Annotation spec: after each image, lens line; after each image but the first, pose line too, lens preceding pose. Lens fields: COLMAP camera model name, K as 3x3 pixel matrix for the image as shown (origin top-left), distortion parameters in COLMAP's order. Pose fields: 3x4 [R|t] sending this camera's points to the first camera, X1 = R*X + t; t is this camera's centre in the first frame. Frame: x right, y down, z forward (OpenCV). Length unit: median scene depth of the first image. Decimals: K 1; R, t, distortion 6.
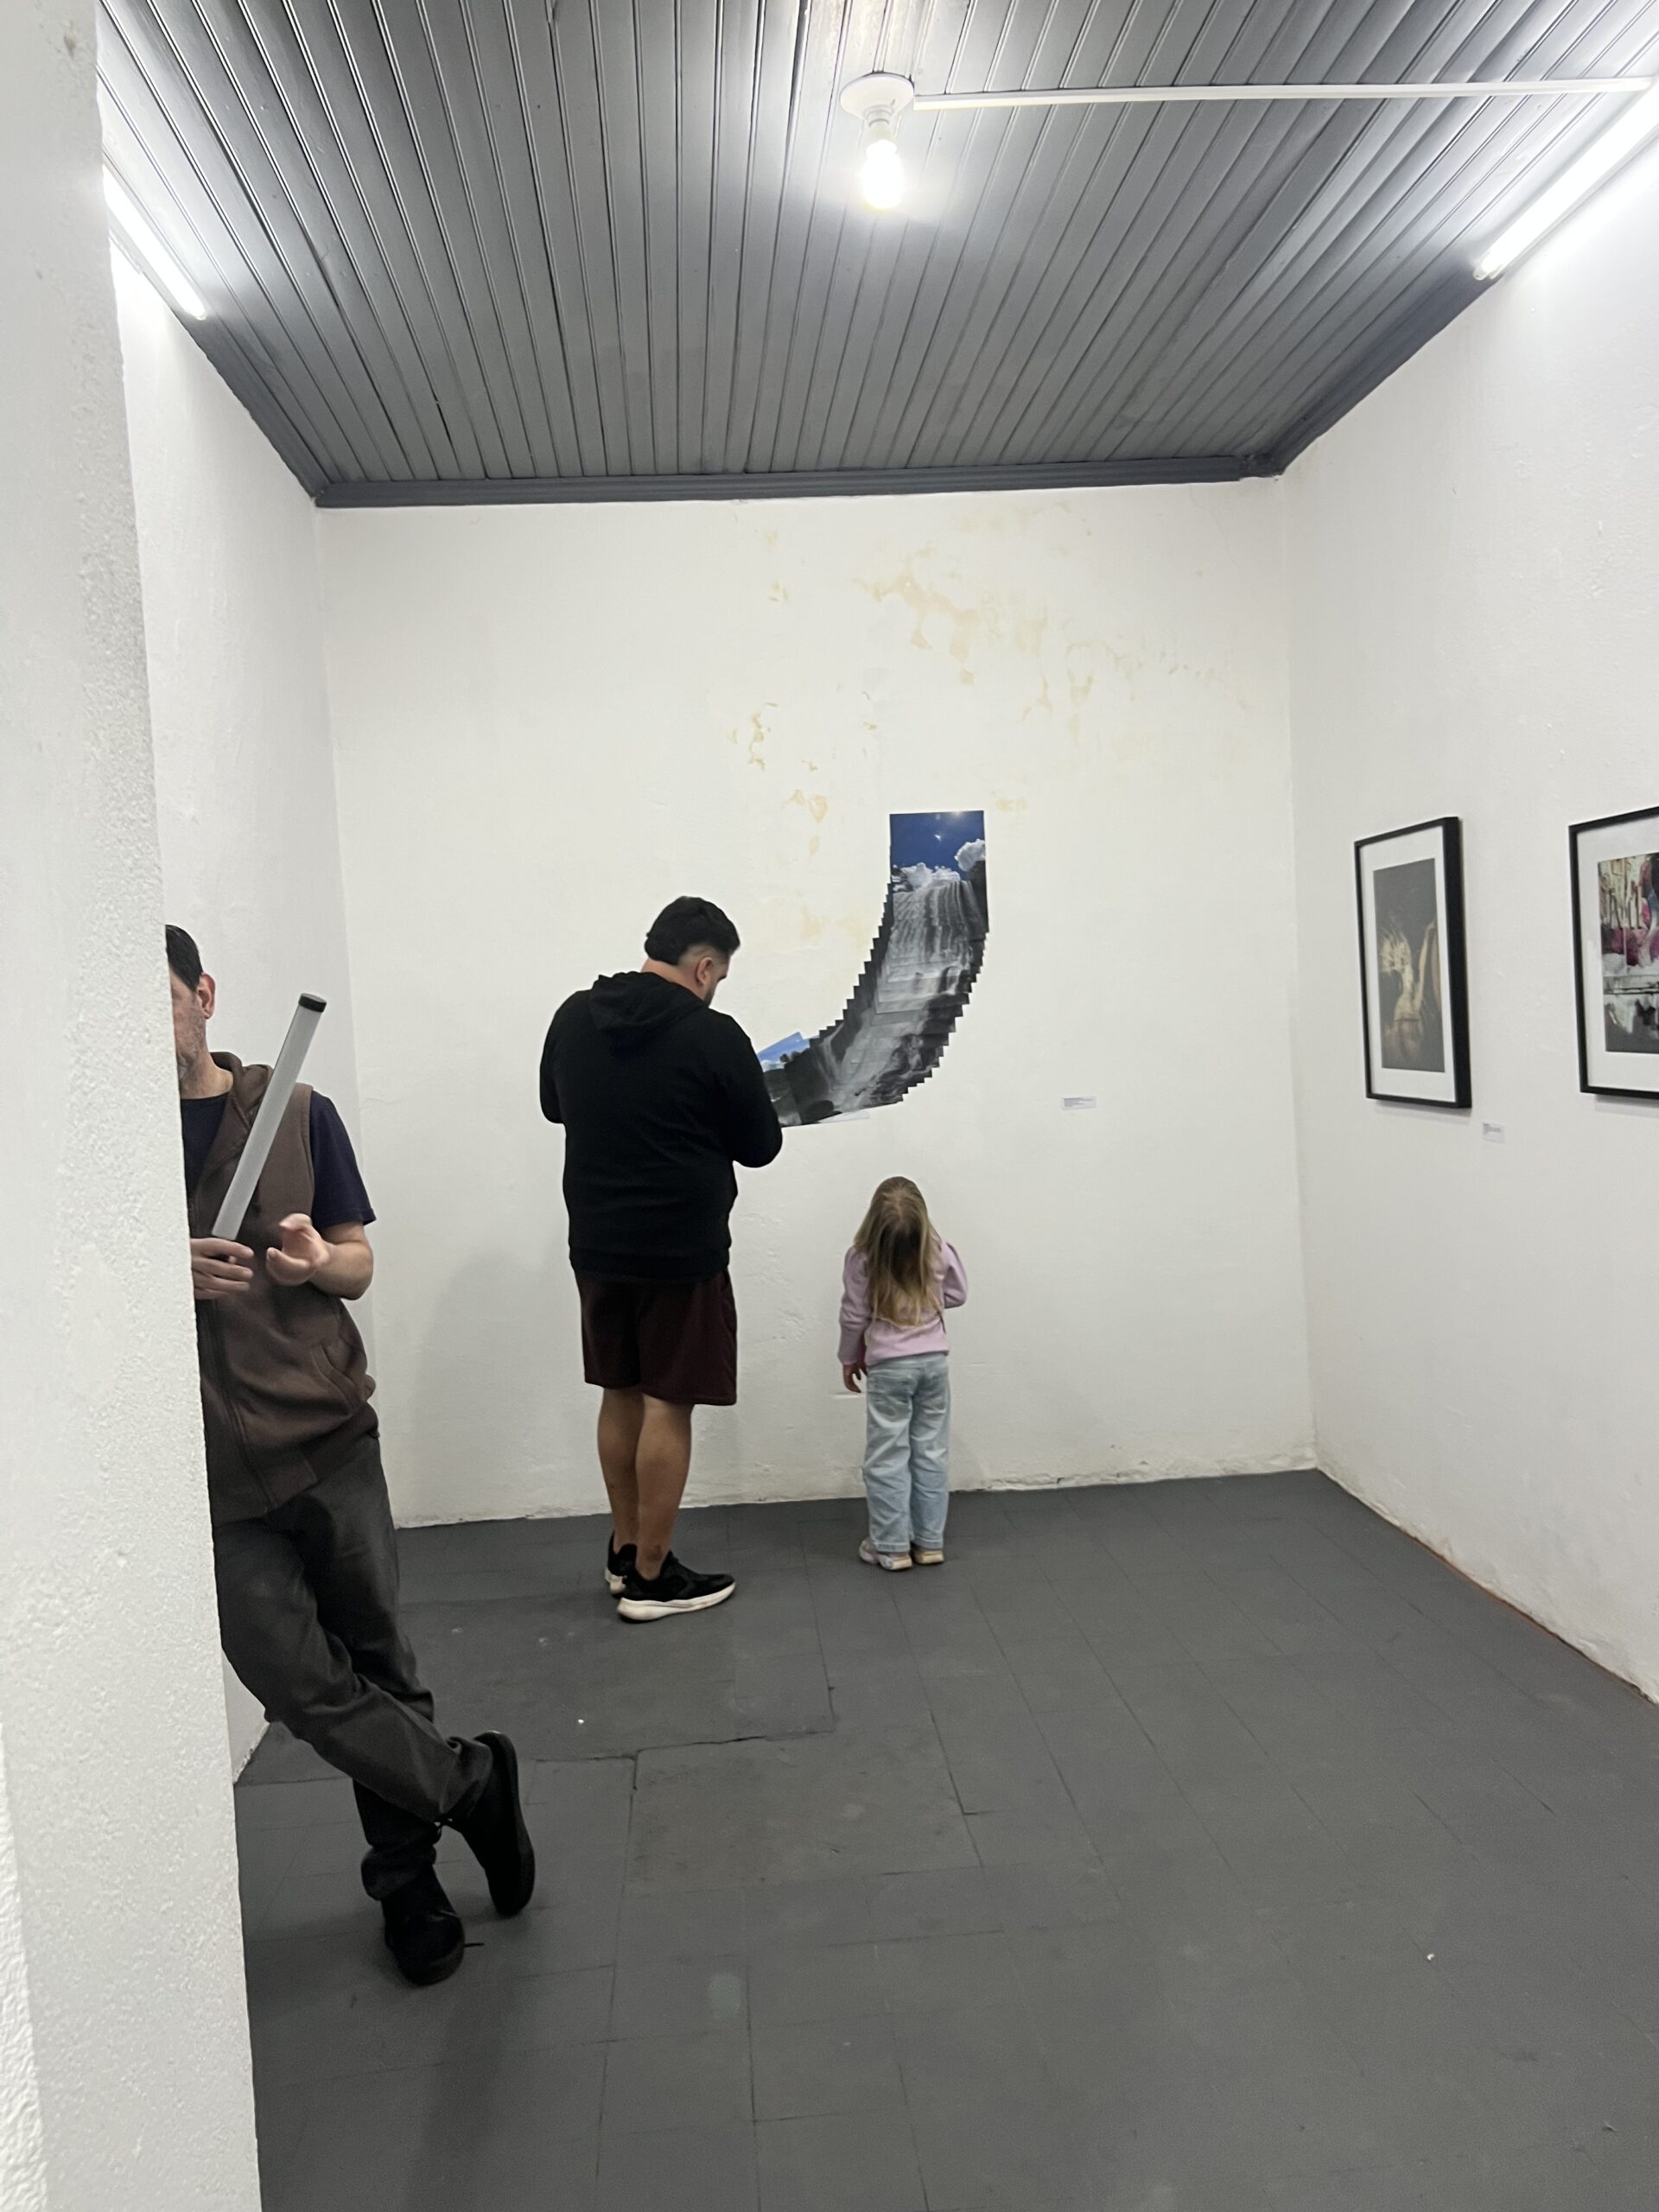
lens RADIAL K [[1630.9, 0, 829.5], [0, 1630.9, 1106.0], [0, 0, 1]] dist [-0.013351, -0.011215]
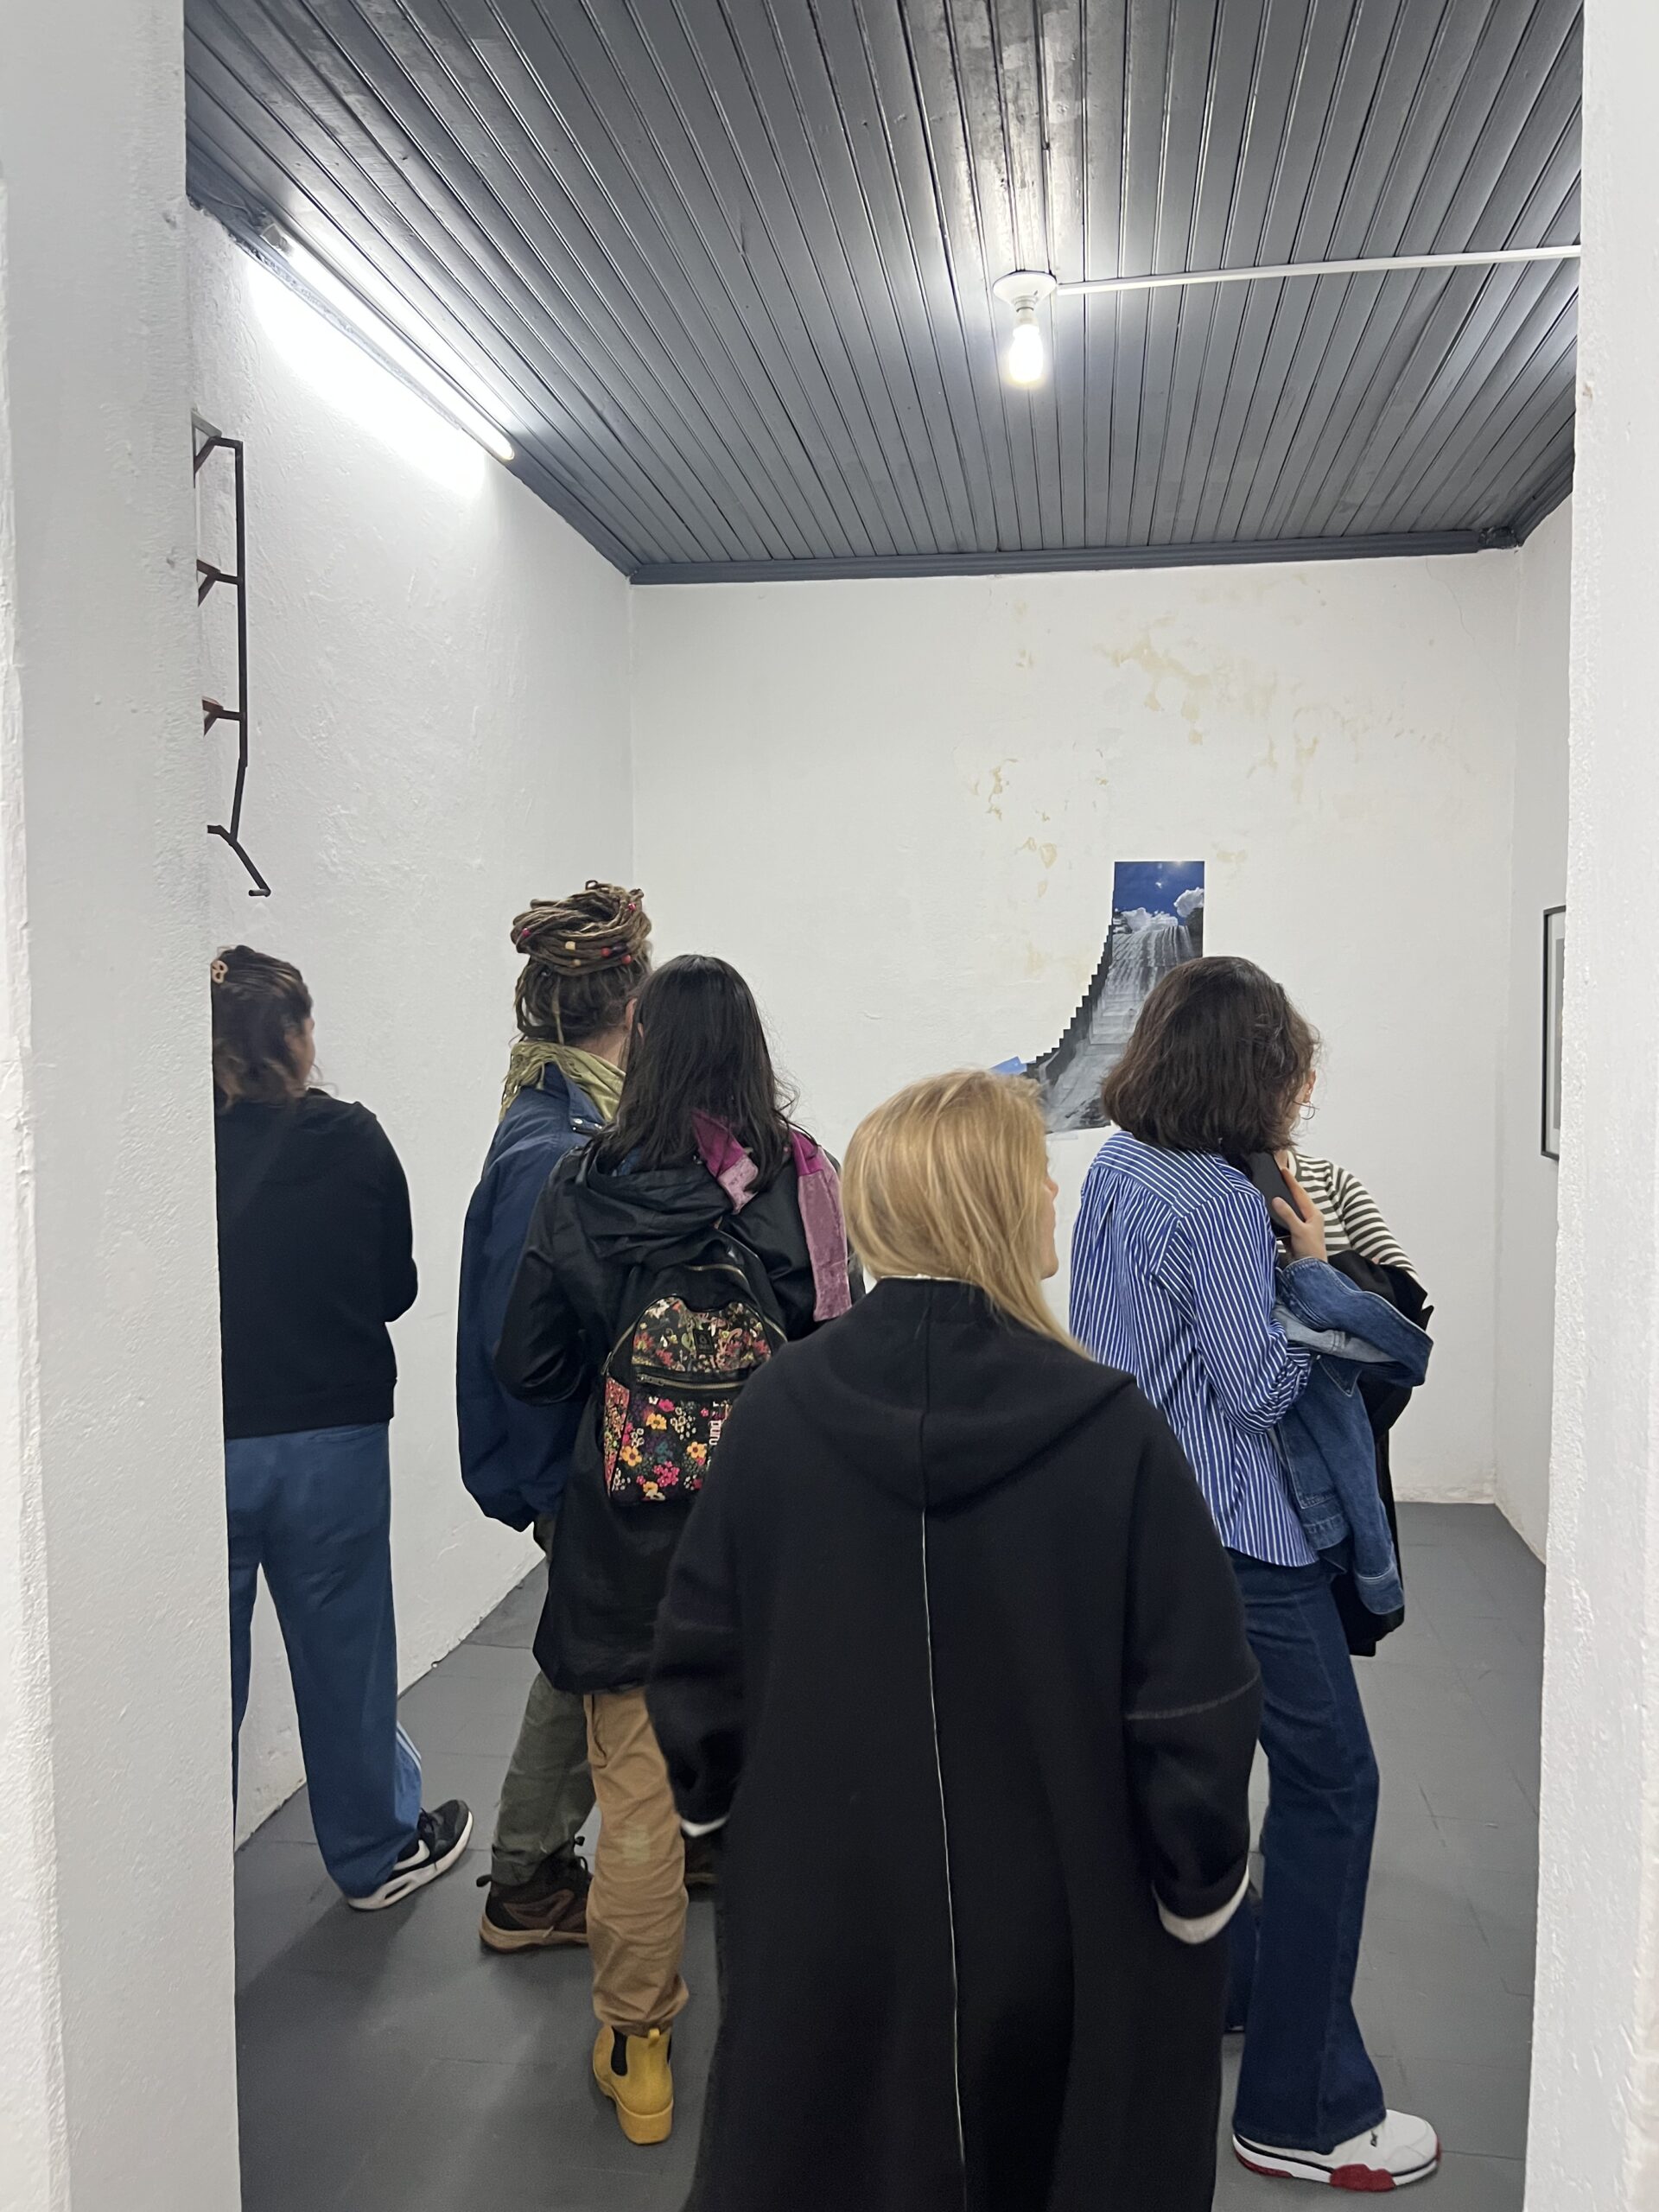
lens RADIAL K [[1603.4, 0, 836.6], [0, 1603.4, 1116.9], [0, 0, 1]] dist [-0.034571, -0.010201]
pose [[0.972735, 0.068524, -0.221566, 0.104419], [-0.065371, 0.997629, 0.021538, -0.019782], [0.222517, -0.006467, 0.974907, -0.085902]]
